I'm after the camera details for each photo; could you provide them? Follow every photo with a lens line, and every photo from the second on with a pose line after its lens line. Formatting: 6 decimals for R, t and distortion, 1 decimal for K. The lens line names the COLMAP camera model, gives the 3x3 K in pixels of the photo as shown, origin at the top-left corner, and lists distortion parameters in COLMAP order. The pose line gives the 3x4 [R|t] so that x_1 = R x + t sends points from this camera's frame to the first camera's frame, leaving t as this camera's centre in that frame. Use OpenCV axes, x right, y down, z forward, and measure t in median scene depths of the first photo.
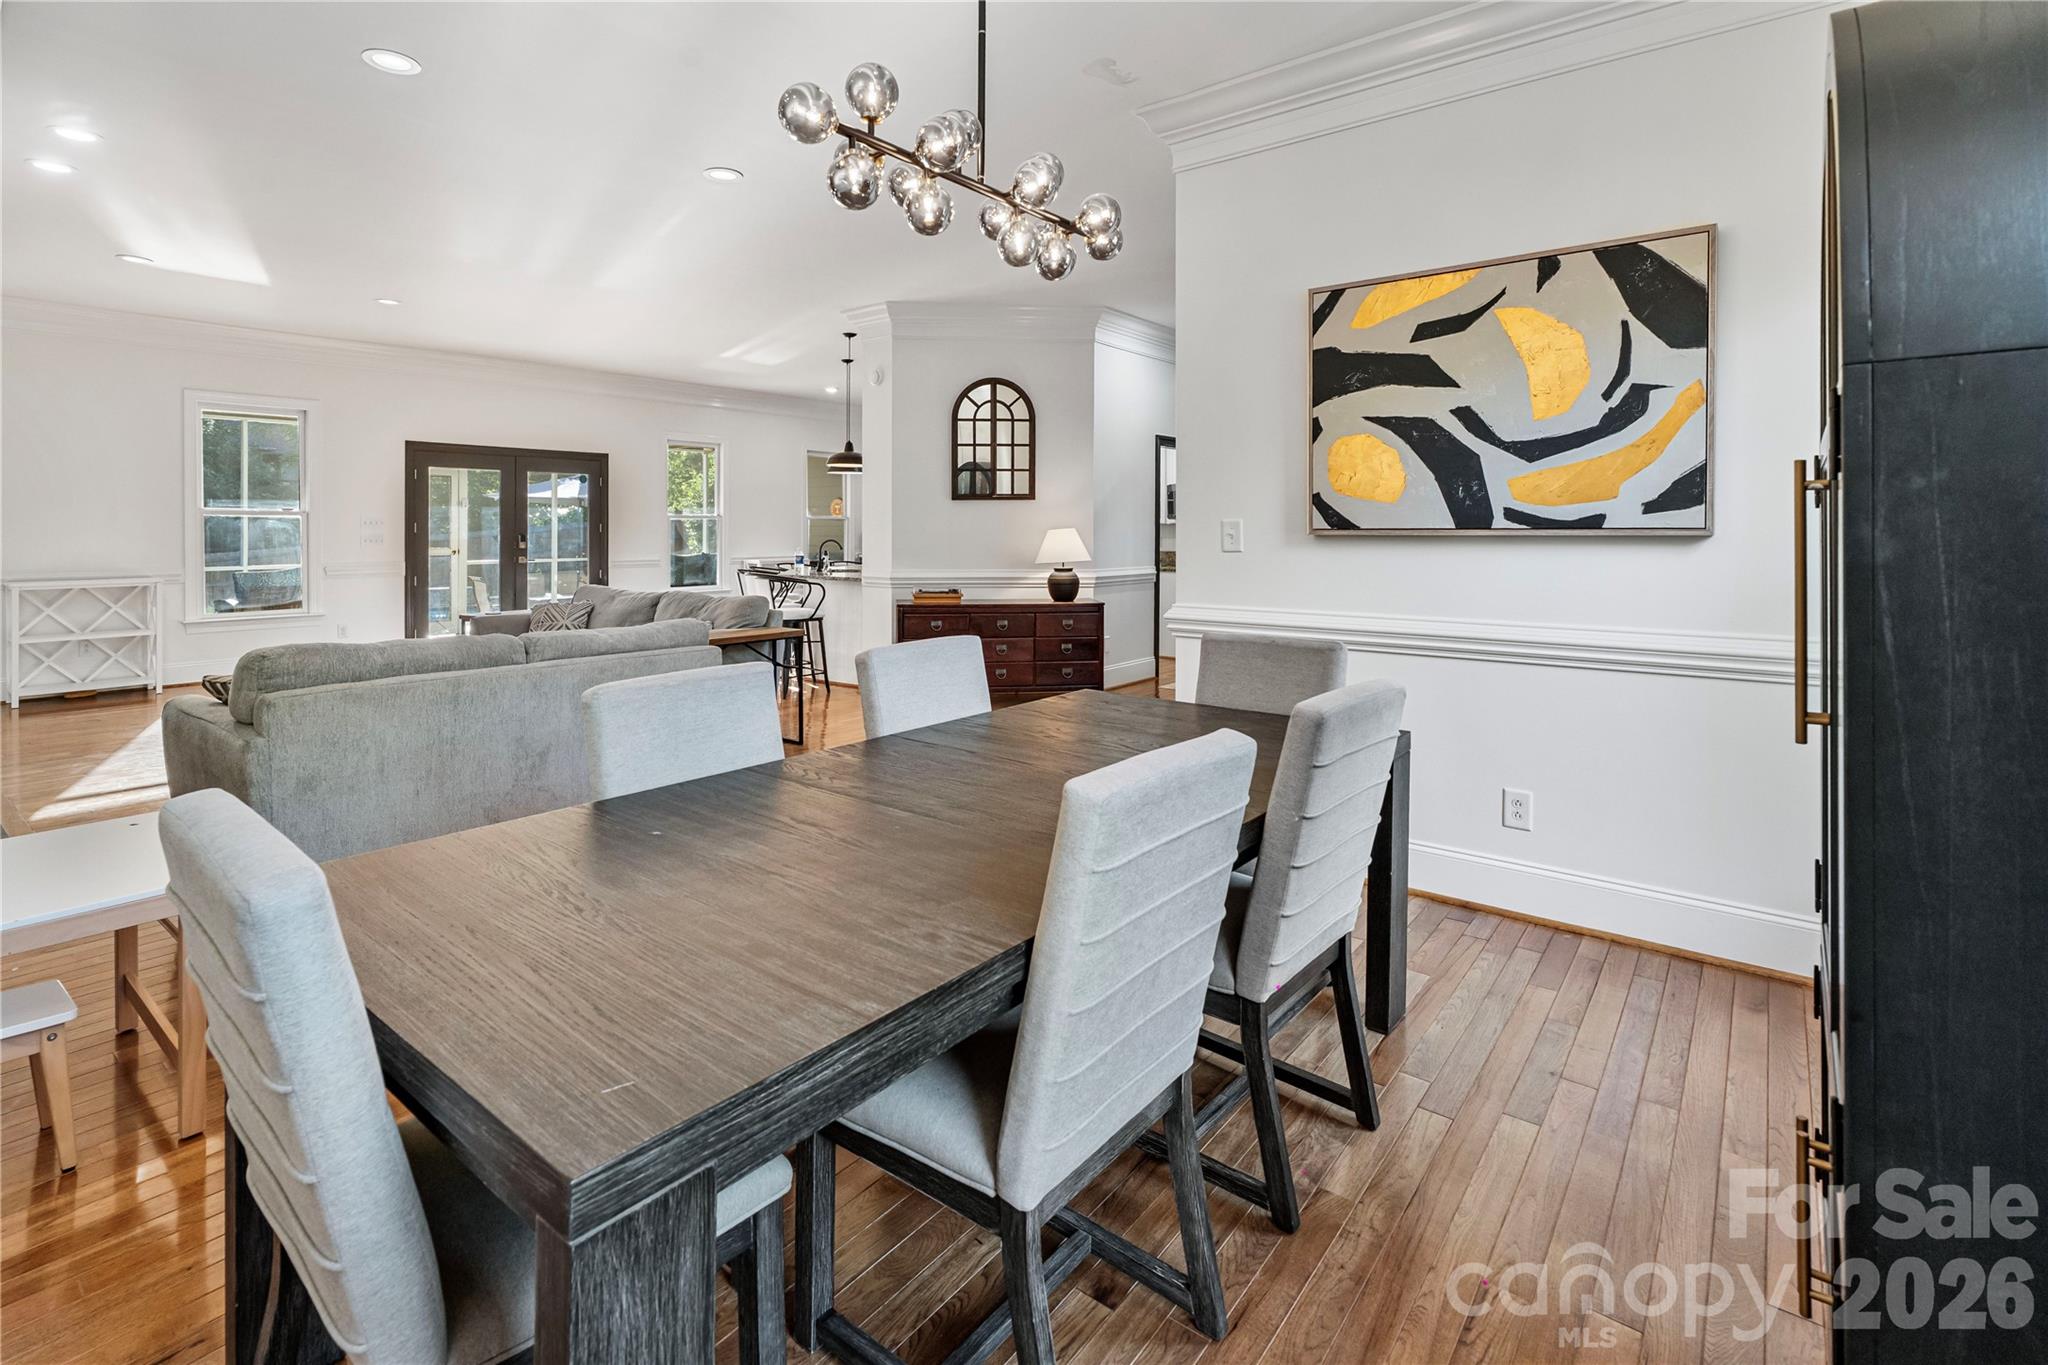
lens RADIAL K [[960.3, 0, 1020.7], [0, 960.3, 528.7], [0, 0, 1]] dist [-0.001231, -0.000278]
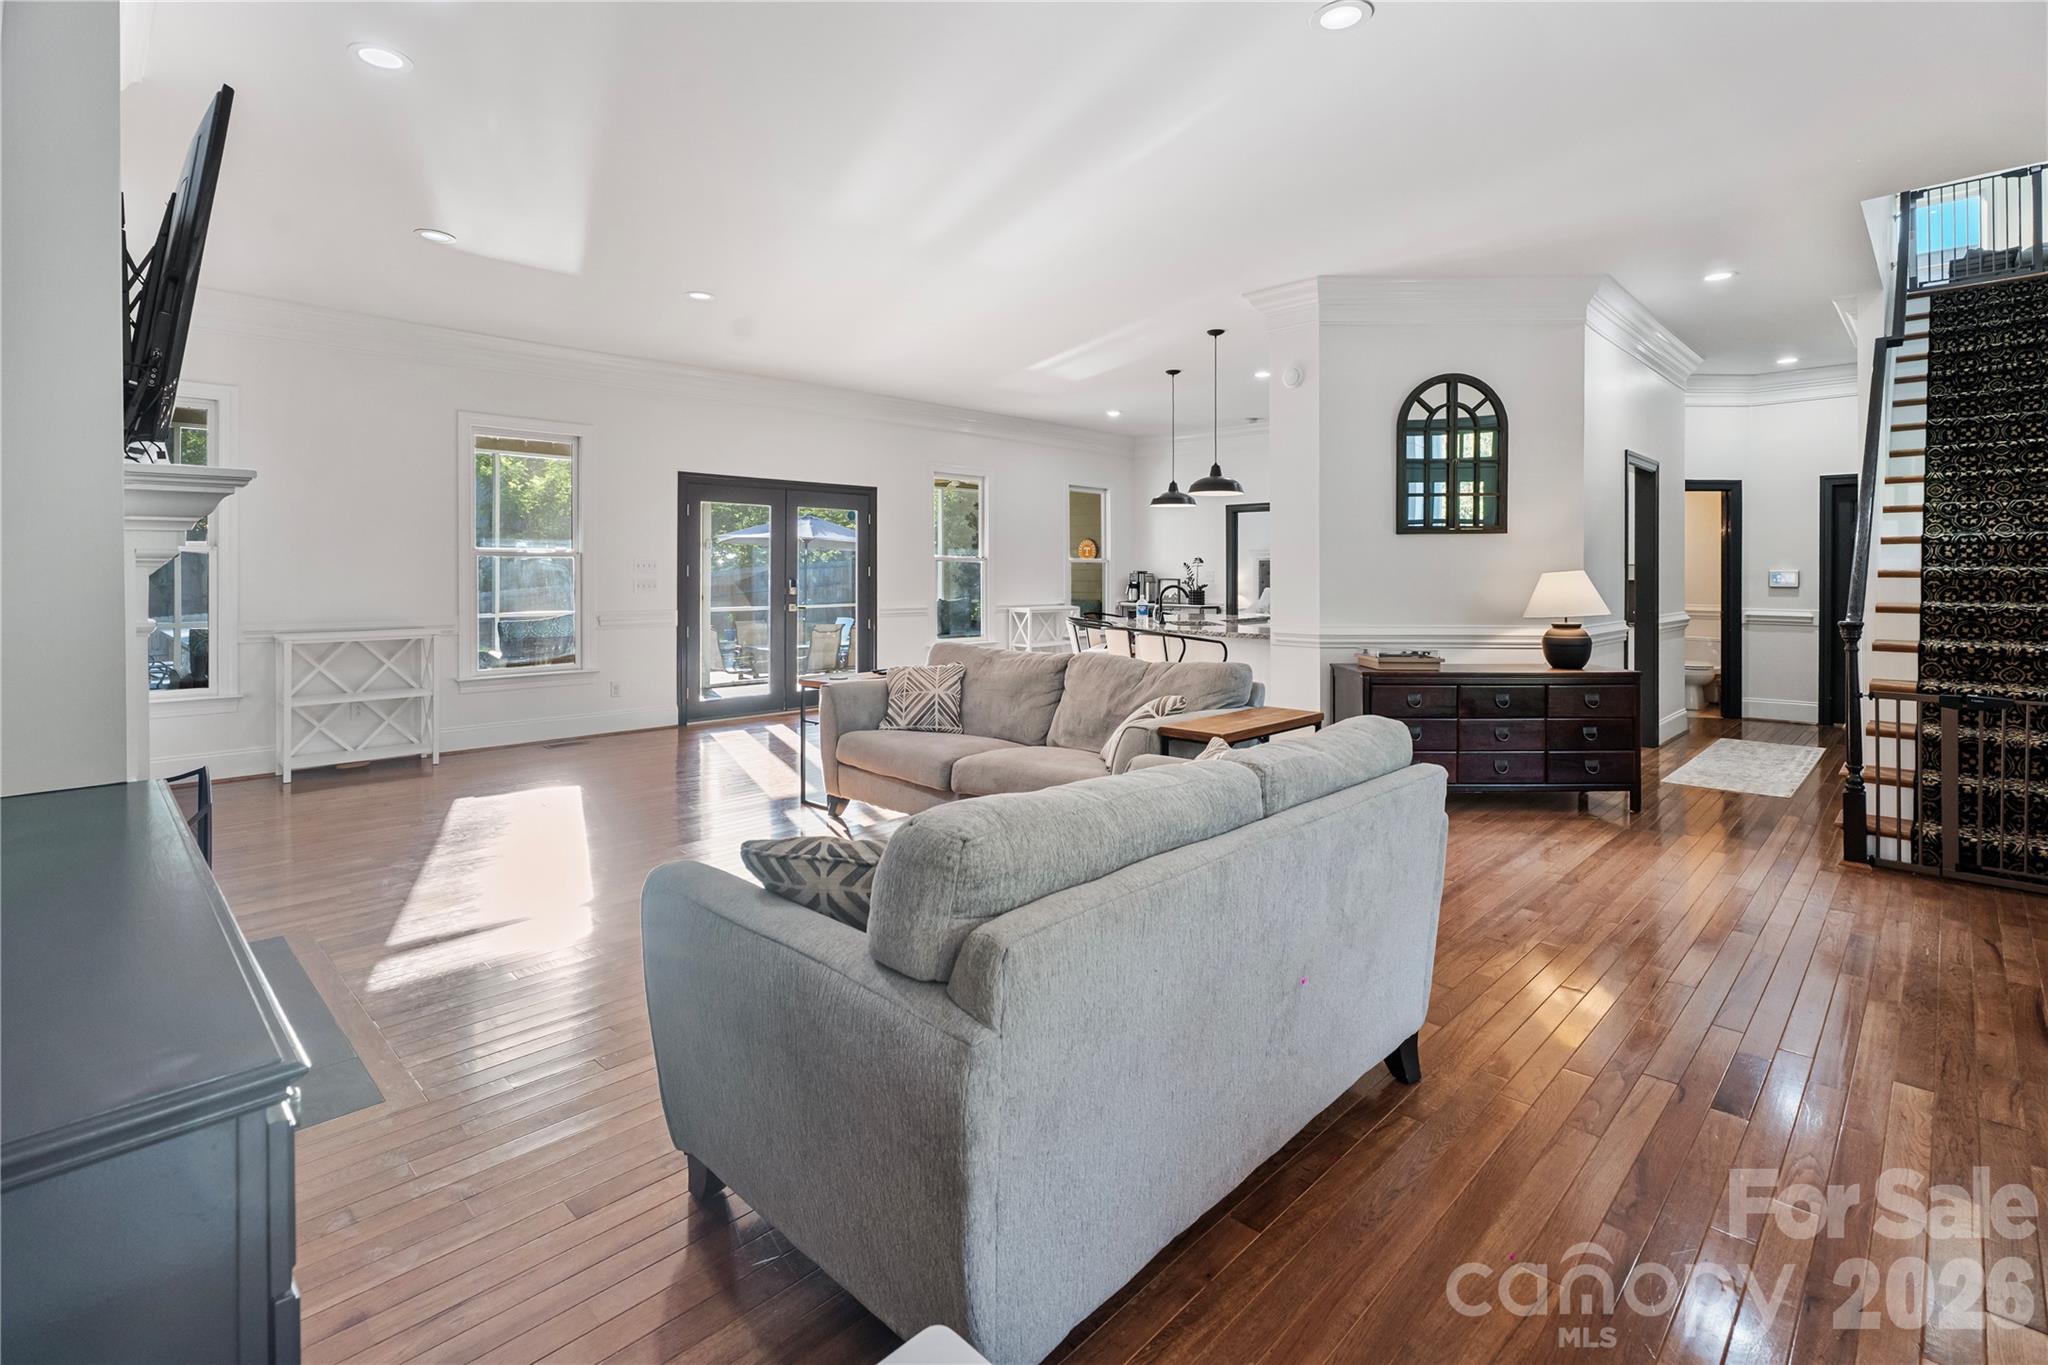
lens RADIAL K [[940.4, 0, 1033.6], [0, 940.4, 577.1], [0, 0, 1]] dist [0.002266, 0.000162]
pose [[0.994771, 0.000127, -0.102130, -0.282726], [0.000280, 0.999992, 0.003976, 0.001340], [0.102129, -0.003983, 0.994763, 0.219303]]
